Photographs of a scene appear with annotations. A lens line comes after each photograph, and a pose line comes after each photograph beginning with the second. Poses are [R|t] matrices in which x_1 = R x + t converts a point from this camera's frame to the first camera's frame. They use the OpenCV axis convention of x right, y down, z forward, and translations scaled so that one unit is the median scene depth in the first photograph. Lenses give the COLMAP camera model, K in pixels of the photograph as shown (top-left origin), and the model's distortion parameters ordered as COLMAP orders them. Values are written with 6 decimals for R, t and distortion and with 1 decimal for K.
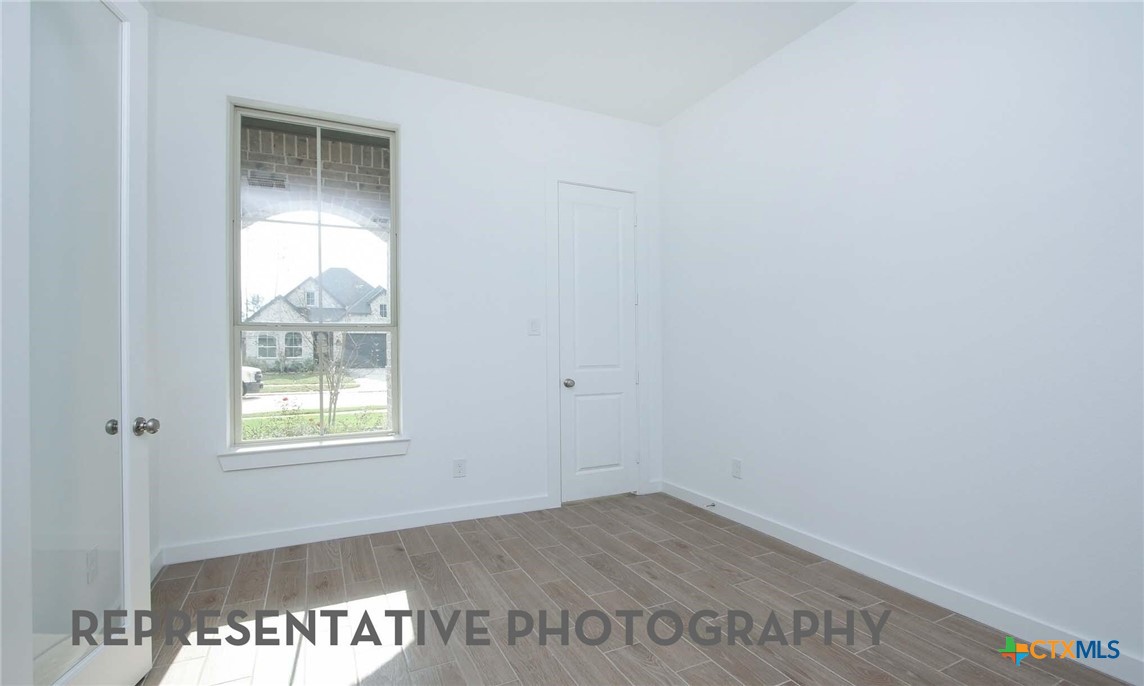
lens RADIAL K [[529.2, 0, 573.1], [0, 529.2, 349.0], [0, 0, 1]] dist [-0.022707, 0.000531]
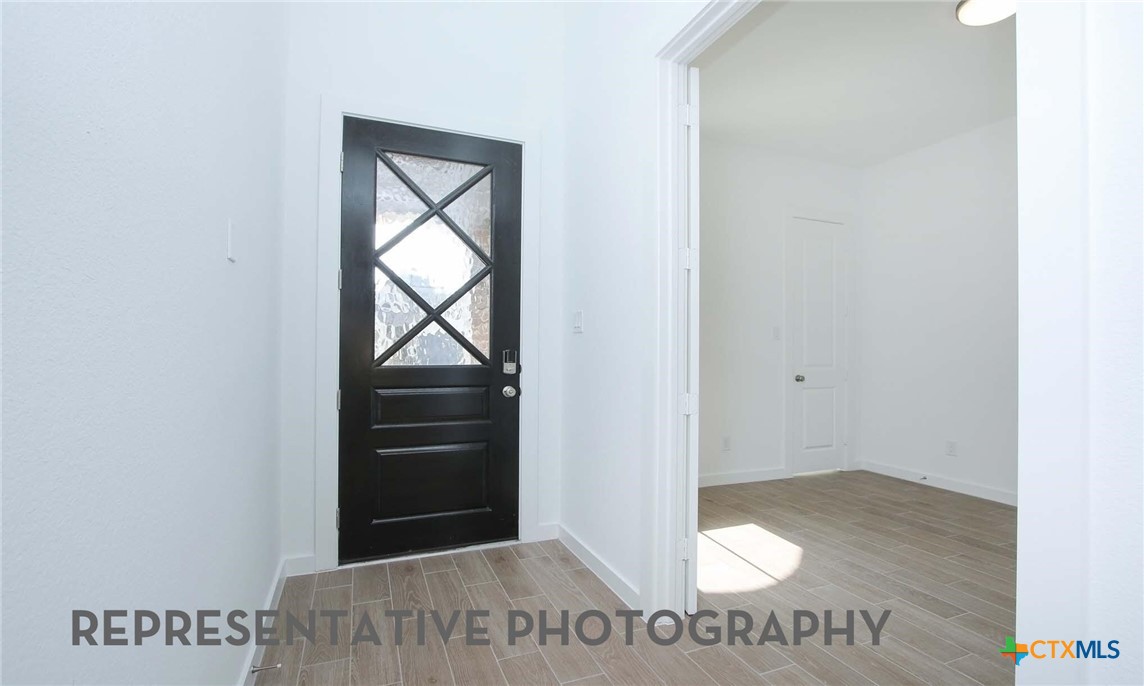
lens RADIAL K [[529.2, 0, 570.4], [0, 529.2, 337.0], [0, 0, 1]] dist [-0.022707, 0.000531]
pose [[0.995676, 0.000547, -0.092895, -0.440532], [-0.003074, 0.999629, -0.027058, 0.003202], [0.092846, 0.027227, 0.995308, -0.293096]]
